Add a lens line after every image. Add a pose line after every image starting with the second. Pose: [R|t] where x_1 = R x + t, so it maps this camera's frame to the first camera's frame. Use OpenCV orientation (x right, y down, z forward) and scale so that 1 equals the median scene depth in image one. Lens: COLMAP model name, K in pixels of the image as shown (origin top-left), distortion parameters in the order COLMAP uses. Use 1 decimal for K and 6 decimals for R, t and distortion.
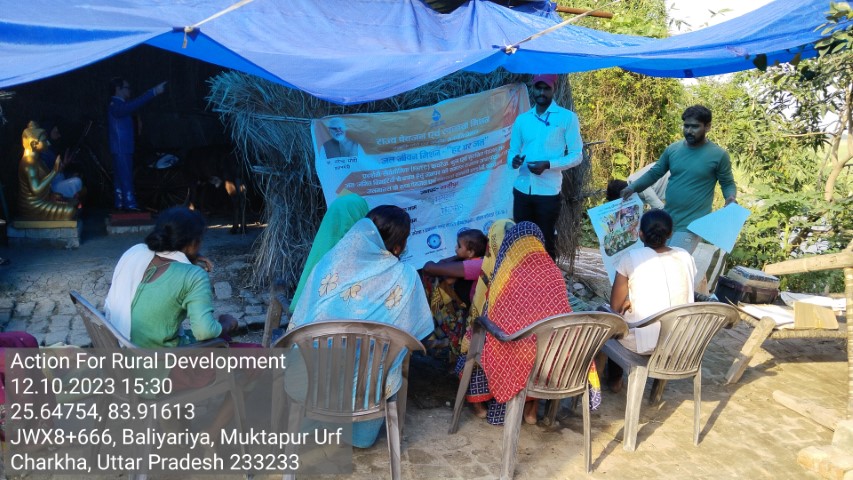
lens RADIAL K [[650.7, 0, 425.3], [0, 650.7, 220.0], [0, 0, 1]] dist [0.073608, -0.111837]
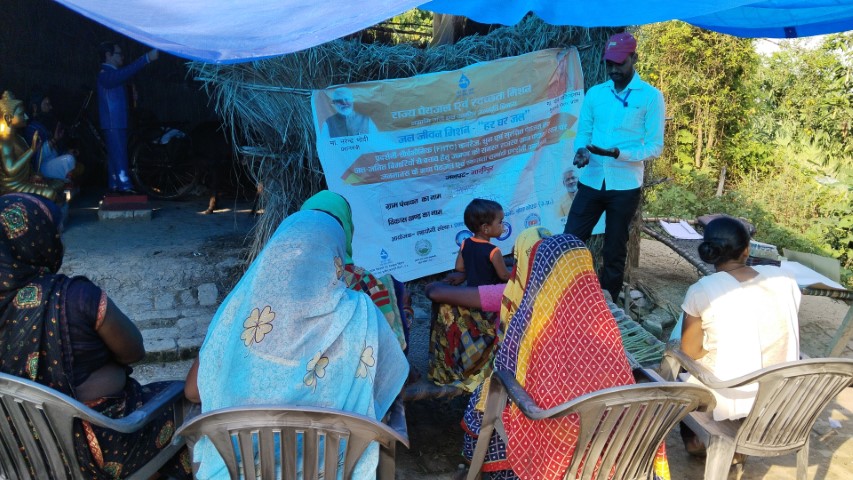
lens RADIAL K [[653.1, 0, 430.1], [0, 653.1, 223.2], [0, 0, 1]] dist [0.005017, 0.003165]
pose [[0.997578, 0.017754, -0.067246, 0.031848], [-0.014502, 0.998716, 0.048538, -0.028183], [0.068022, -0.047446, 0.996555, 0.178454]]
